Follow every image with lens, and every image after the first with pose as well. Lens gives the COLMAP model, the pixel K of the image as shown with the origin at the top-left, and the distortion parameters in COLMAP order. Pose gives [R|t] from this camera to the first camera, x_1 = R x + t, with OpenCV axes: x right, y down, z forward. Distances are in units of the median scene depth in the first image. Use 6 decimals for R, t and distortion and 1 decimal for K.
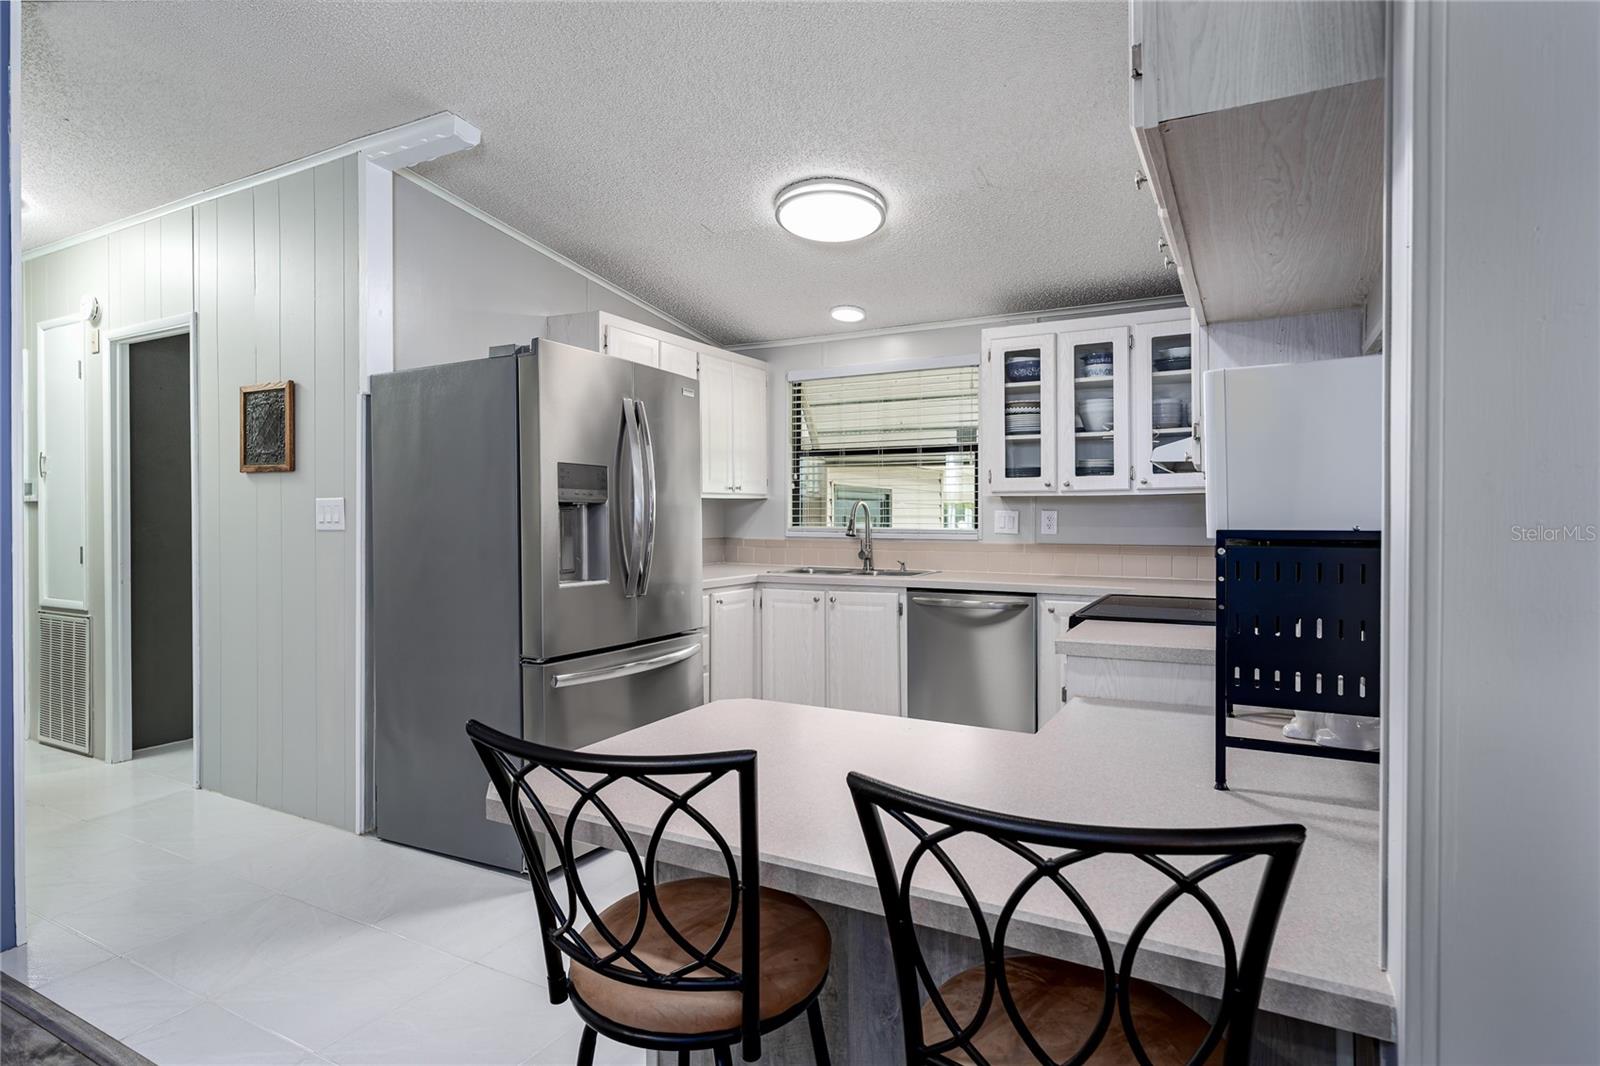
lens RADIAL K [[826.5, 0, 835.4], [0, 826.5, 527.9], [0, 0, 1]] dist [-0.005732, -0.001817]
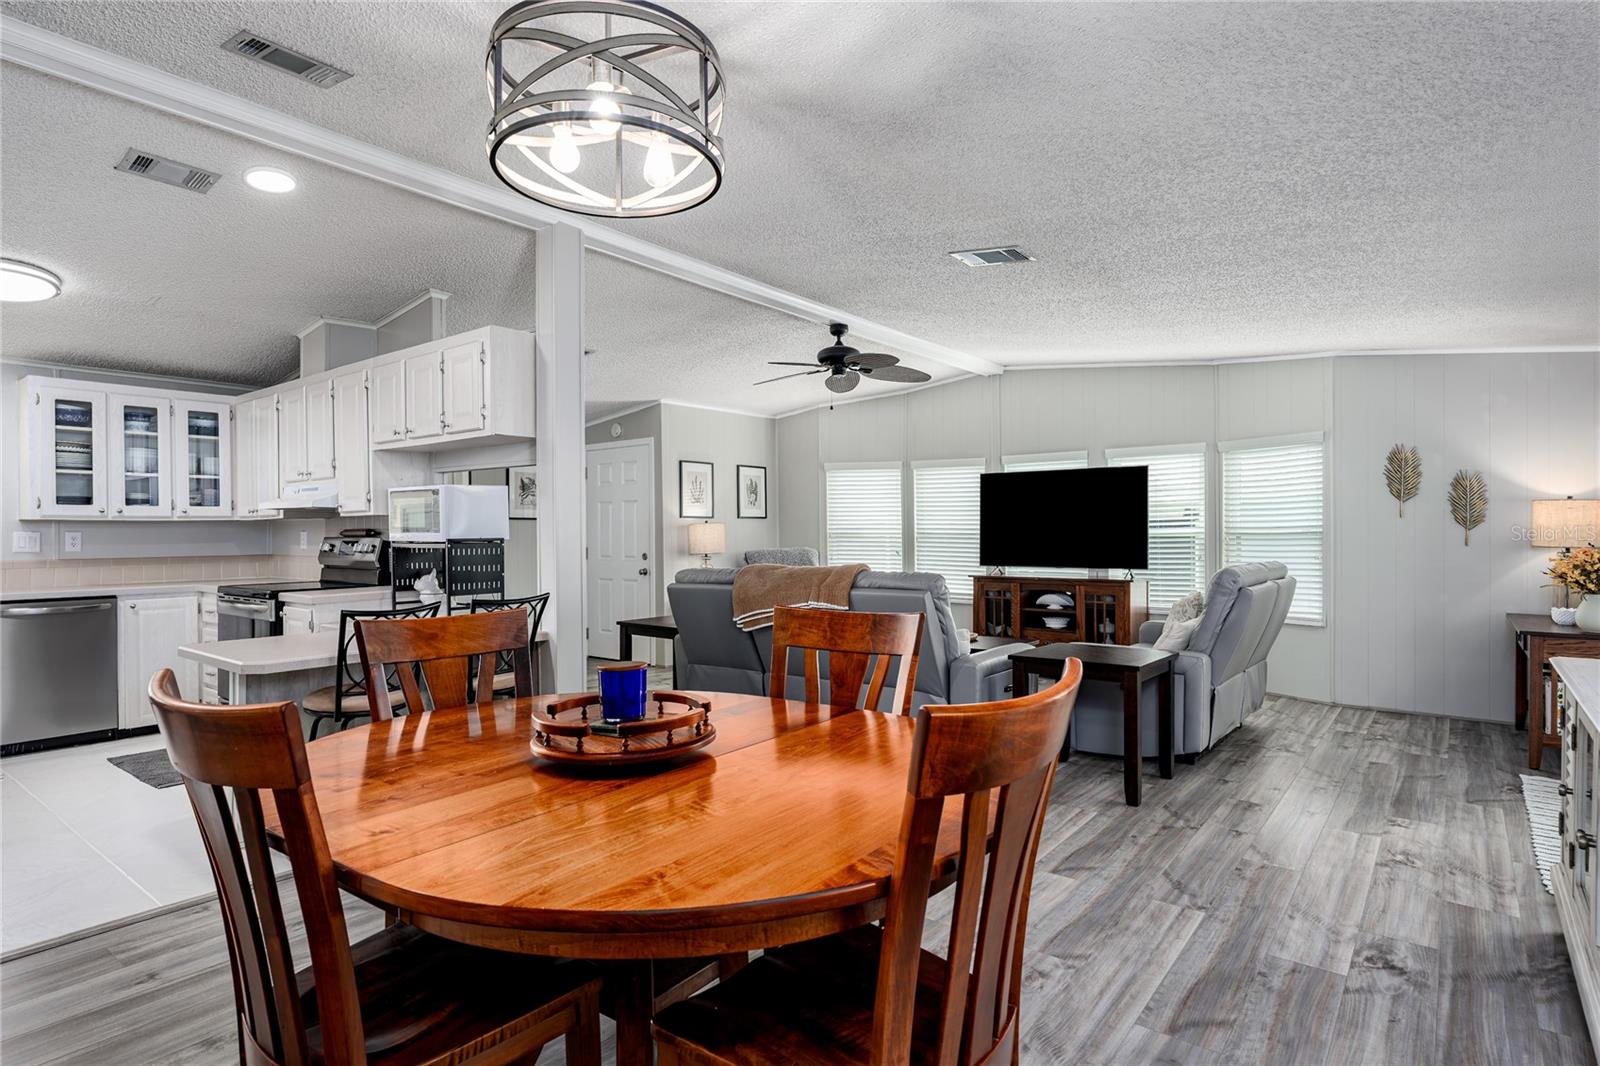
lens RADIAL K [[846.0, 0, 800.0], [0, 846.0, 533.0], [0, 0, 1]] dist [-0.007697, -0.000617]
pose [[0.193973, -0.006019, 0.980988, -0.797416], [0.021120, 0.999775, 0.001959, 0.000622], [-0.980780, 0.020339, 0.194056, -0.295714]]
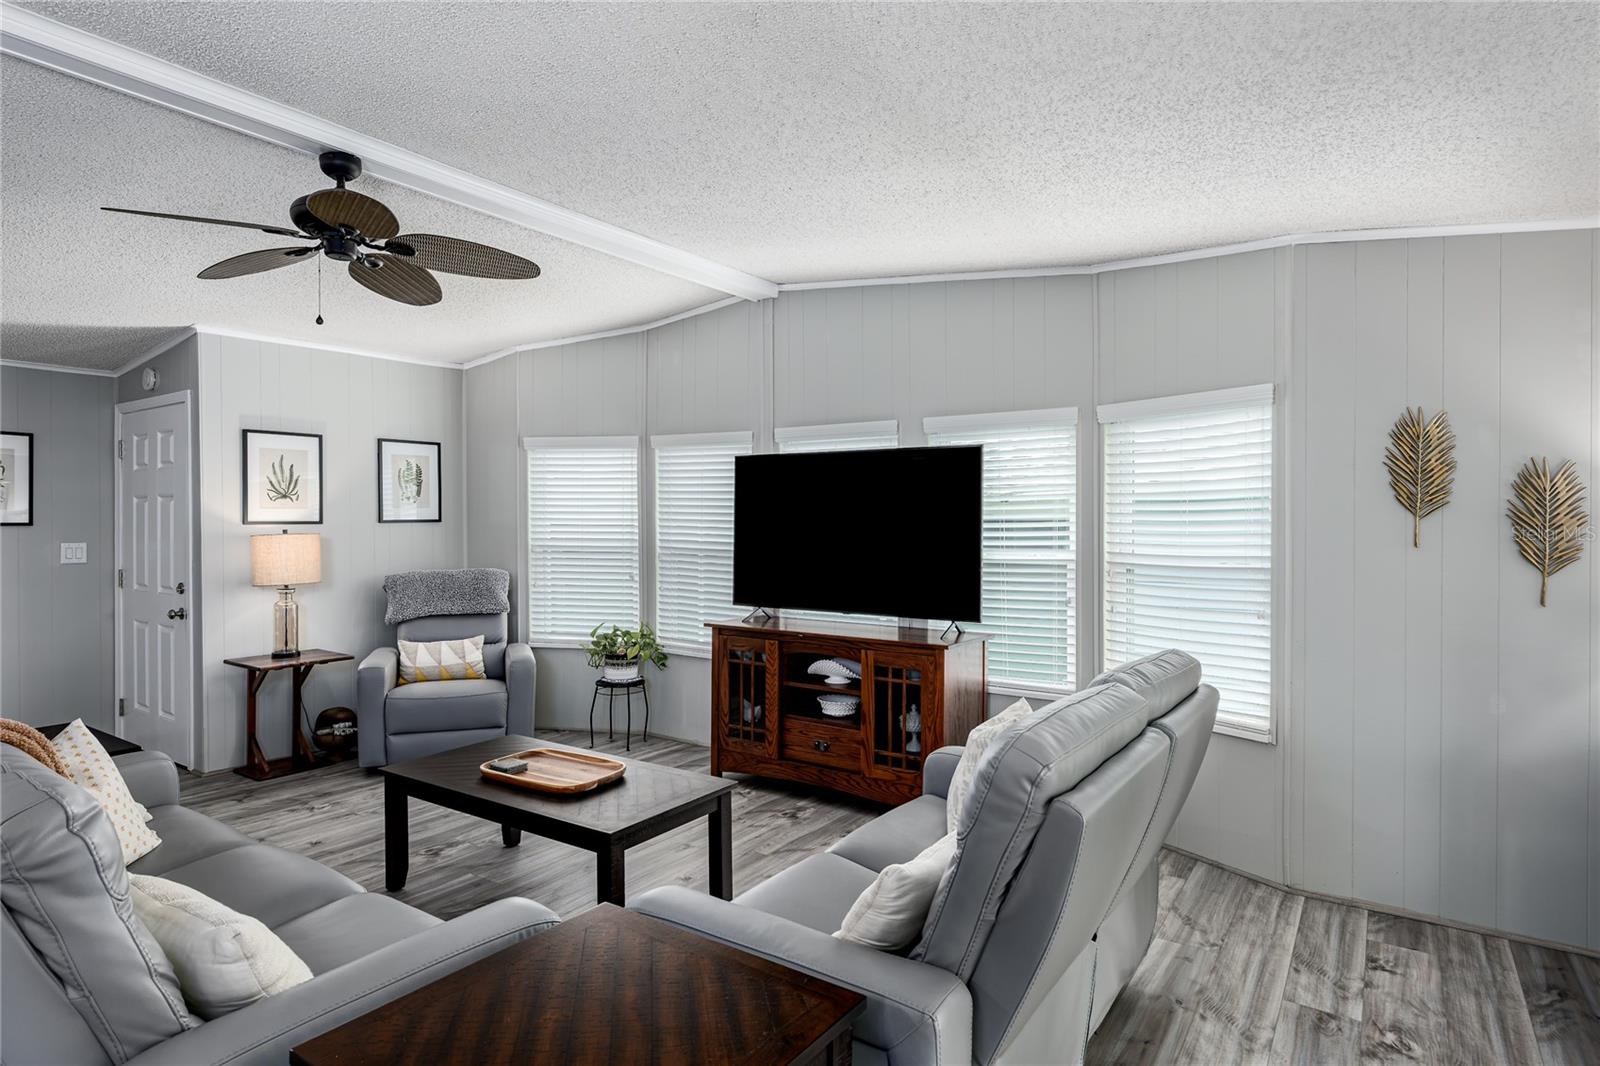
lens RADIAL K [[885.0, 0, 795.2], [0, 885.0, 517.0], [0, 0, 1]] dist [-0.006598, 0.000485]
pose [[0.126293, -0.005068, 0.991980, -0.037986], [0.015260, 0.999879, 0.003166, -0.039680], [-0.991876, 0.014738, 0.126355, -0.572888]]
